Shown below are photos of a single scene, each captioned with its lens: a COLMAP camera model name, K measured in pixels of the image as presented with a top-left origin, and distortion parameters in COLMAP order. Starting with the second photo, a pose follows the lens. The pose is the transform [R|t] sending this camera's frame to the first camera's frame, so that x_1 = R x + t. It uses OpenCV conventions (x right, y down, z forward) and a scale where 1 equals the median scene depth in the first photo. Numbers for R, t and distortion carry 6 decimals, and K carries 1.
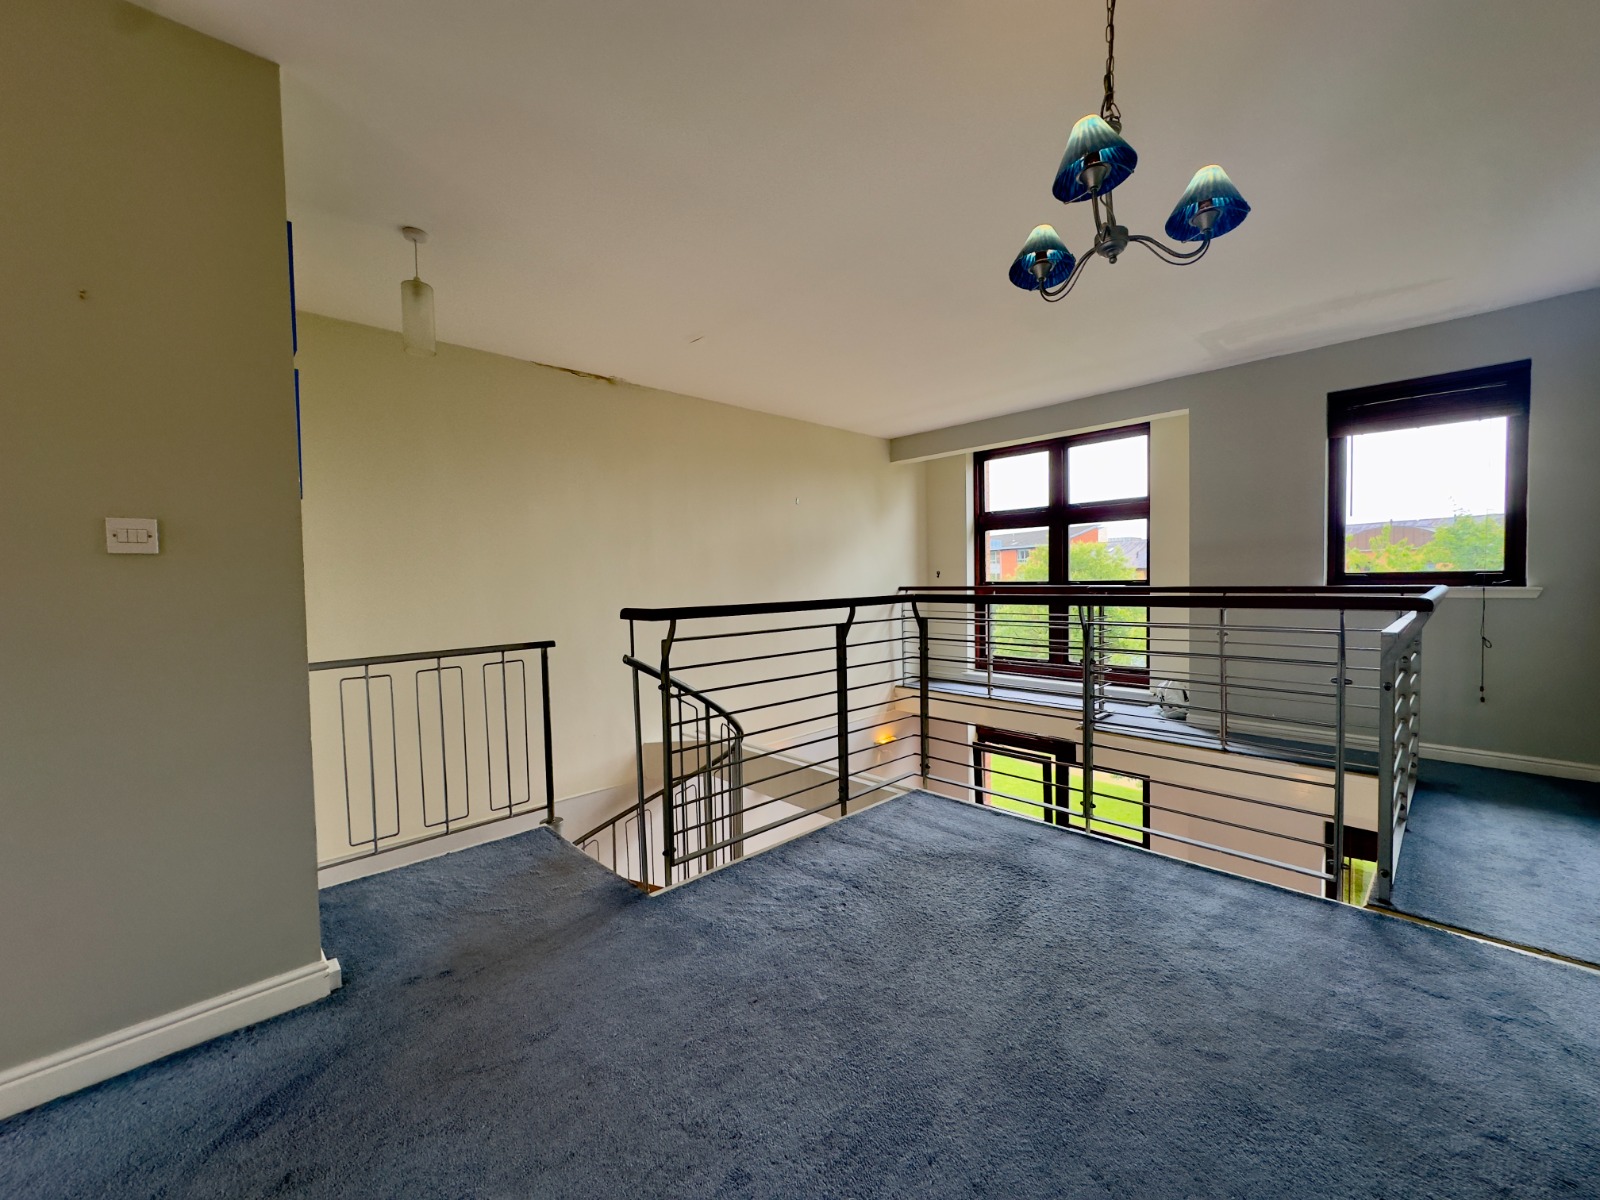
lens RADIAL K [[646.8, 0, 800.0], [0, 646.8, 600.0], [0, 0, 1]] dist [0.000127, 0.000125]
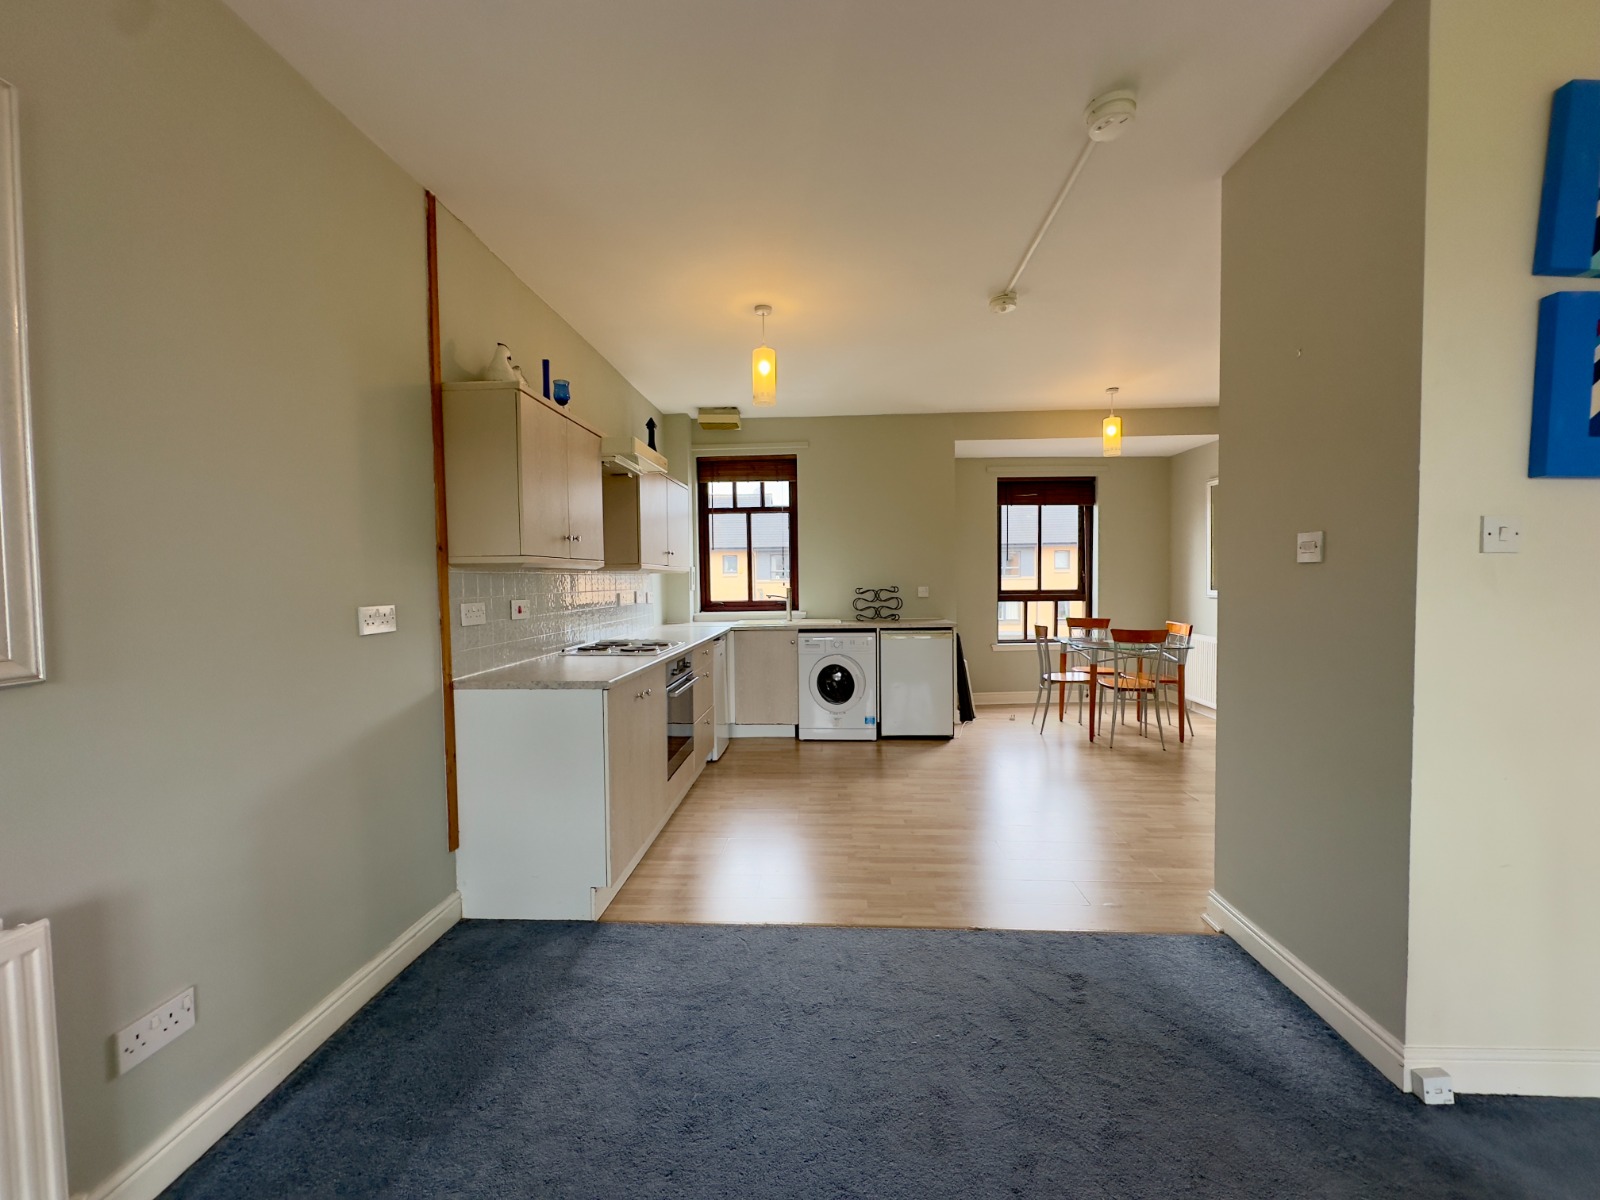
lens RADIAL K [[638.5, 0, 800.0], [0, 638.5, 600.0], [0, 0, 1]] dist [-0.000818, 0.000150]
pose [[-0.723350, 0.055385, -0.688257, 0.254539], [0.006694, 0.997293, 0.073218, -0.057355], [0.690449, 0.048355, -0.721763, 0.727386]]
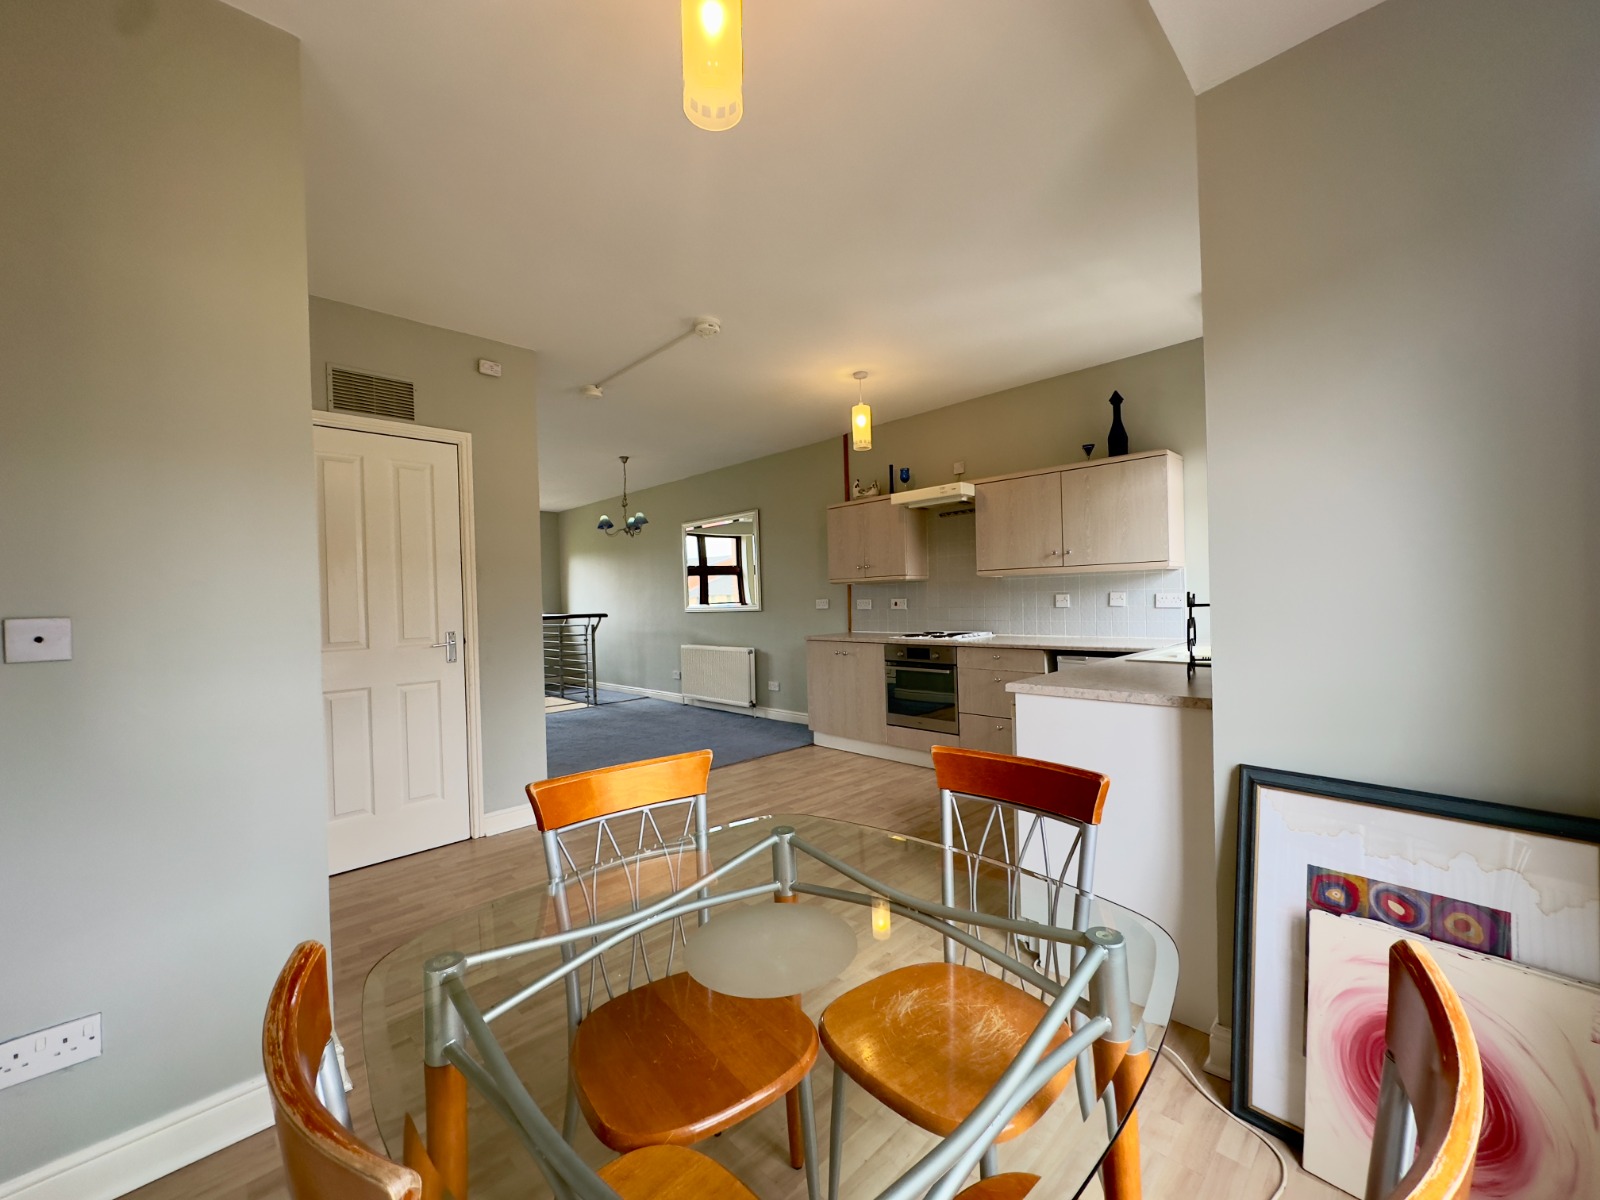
lens RADIAL K [[638.5, 0, 800.0], [0, 638.5, 600.0], [0, 0, 1]] dist [-0.000818, 0.000150]
pose [[-0.026734, 0.025445, 0.999319, -2.103332], [0.061509, 0.997824, -0.023761, 0.050342], [-0.997748, 0.060832, -0.028240, -0.012282]]
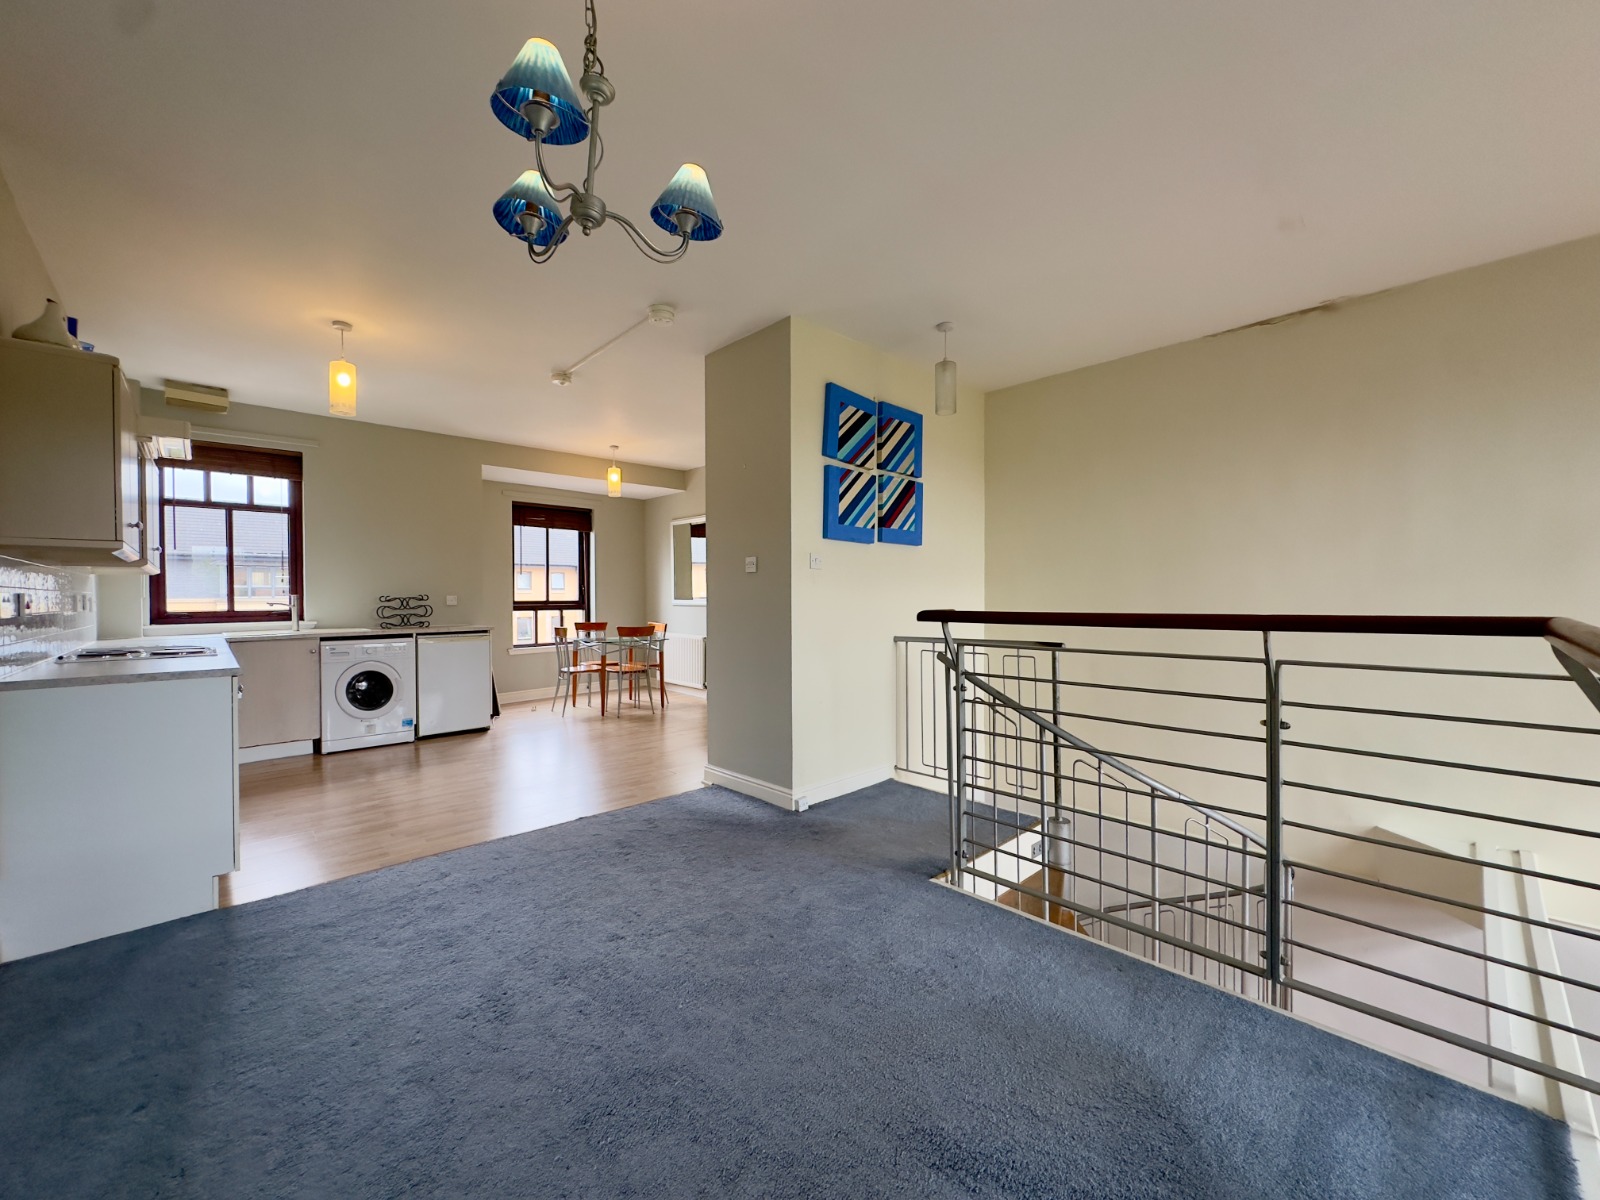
lens RADIAL K [[638.5, 0, 800.0], [0, 638.5, 600.0], [0, 0, 1]] dist [-0.000818, 0.000150]
pose [[0.002095, 0.030472, -0.999533, 0.752128], [-0.025128, 0.999222, 0.030410, -0.028165], [0.999682, 0.025053, 0.002859, 0.710075]]
